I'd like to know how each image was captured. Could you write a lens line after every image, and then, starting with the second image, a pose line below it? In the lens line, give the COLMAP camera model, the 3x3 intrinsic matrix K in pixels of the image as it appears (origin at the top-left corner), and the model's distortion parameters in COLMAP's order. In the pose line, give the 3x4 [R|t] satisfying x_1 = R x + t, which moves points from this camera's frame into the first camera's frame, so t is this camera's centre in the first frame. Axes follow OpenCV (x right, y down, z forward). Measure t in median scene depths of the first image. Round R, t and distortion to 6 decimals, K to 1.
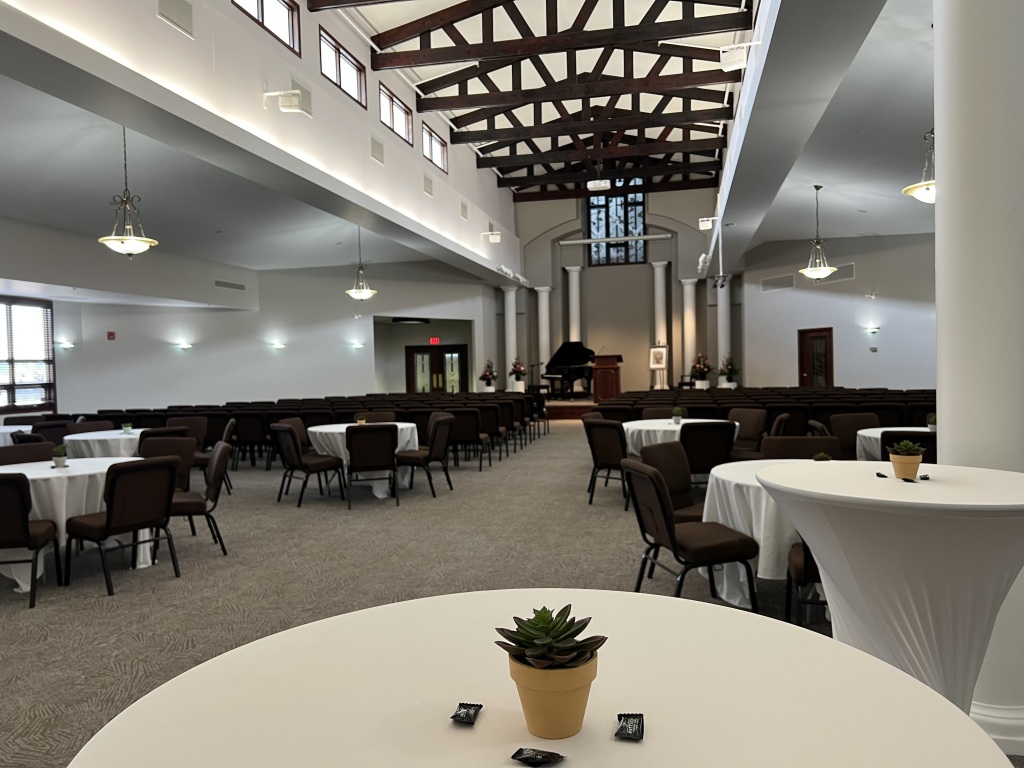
lens RADIAL K [[749.0, 0, 512.5], [0, 749.0, 387.8], [0, 0, 1]] dist [0.038533, -0.032175]
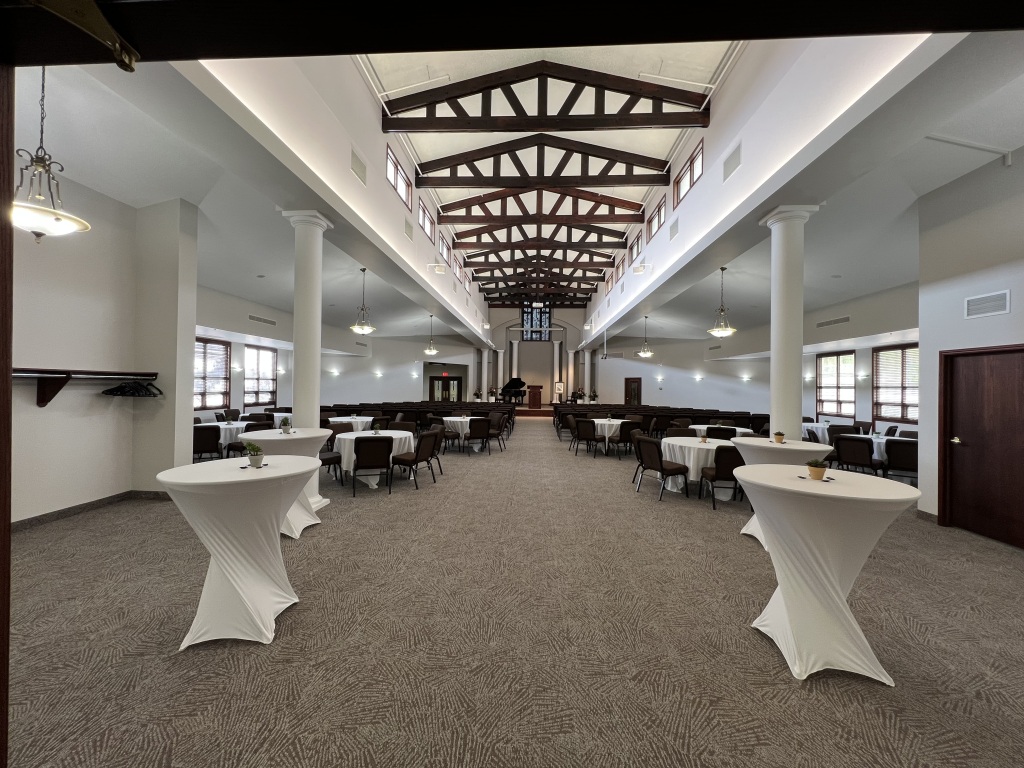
lens RADIAL K [[407.7, 0, 494.6], [0, 407.7, 378.5], [0, 0, 1]] dist [0.003301, -0.000185]
pose [[0.987794, 0.041719, 0.150073, -0.148734], [-0.034787, 0.998216, -0.048522, -0.004602], [-0.151829, 0.042709, 0.987484, -0.088466]]
